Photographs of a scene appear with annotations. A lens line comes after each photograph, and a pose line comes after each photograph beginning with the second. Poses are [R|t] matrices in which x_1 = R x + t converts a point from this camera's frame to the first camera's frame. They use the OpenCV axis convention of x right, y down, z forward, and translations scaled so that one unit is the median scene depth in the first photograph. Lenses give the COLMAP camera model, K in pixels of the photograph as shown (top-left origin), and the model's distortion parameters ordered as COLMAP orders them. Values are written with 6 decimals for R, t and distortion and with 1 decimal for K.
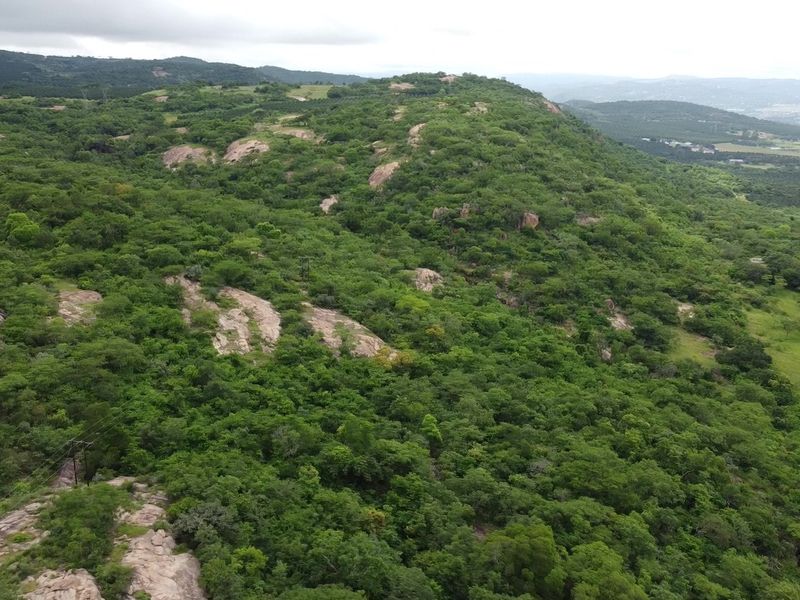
lens RADIAL K [[838.6, 0, 396.0], [0, 838.6, 295.7], [0, 0, 1]] dist [0.005539, -0.023507]
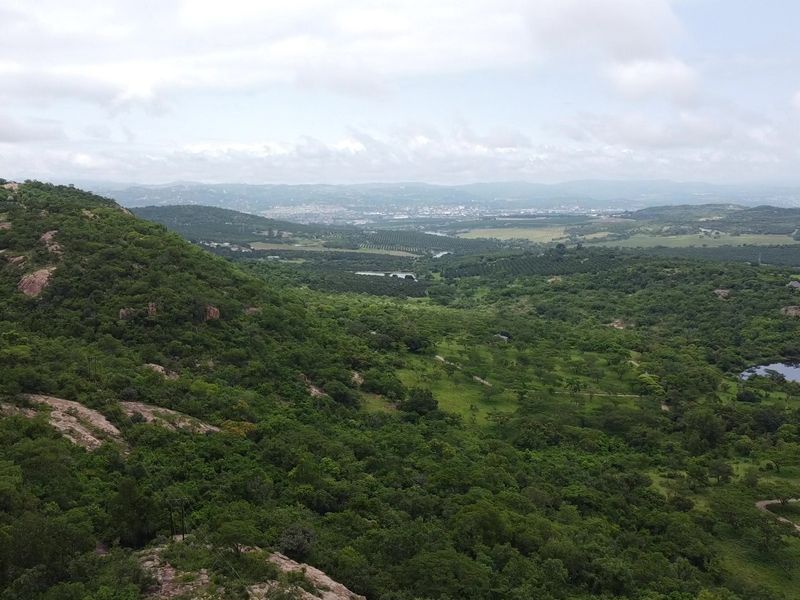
lens RADIAL K [[838.6, 0, 396.0], [0, 838.6, 295.7], [0, 0, 1]] dist [0.005539, -0.023507]
pose [[0.845721, -0.071706, 0.528786, -0.220232], [0.135235, 0.987381, -0.082397, 0.010148], [-0.516206, 0.141196, 0.844746, -0.051576]]
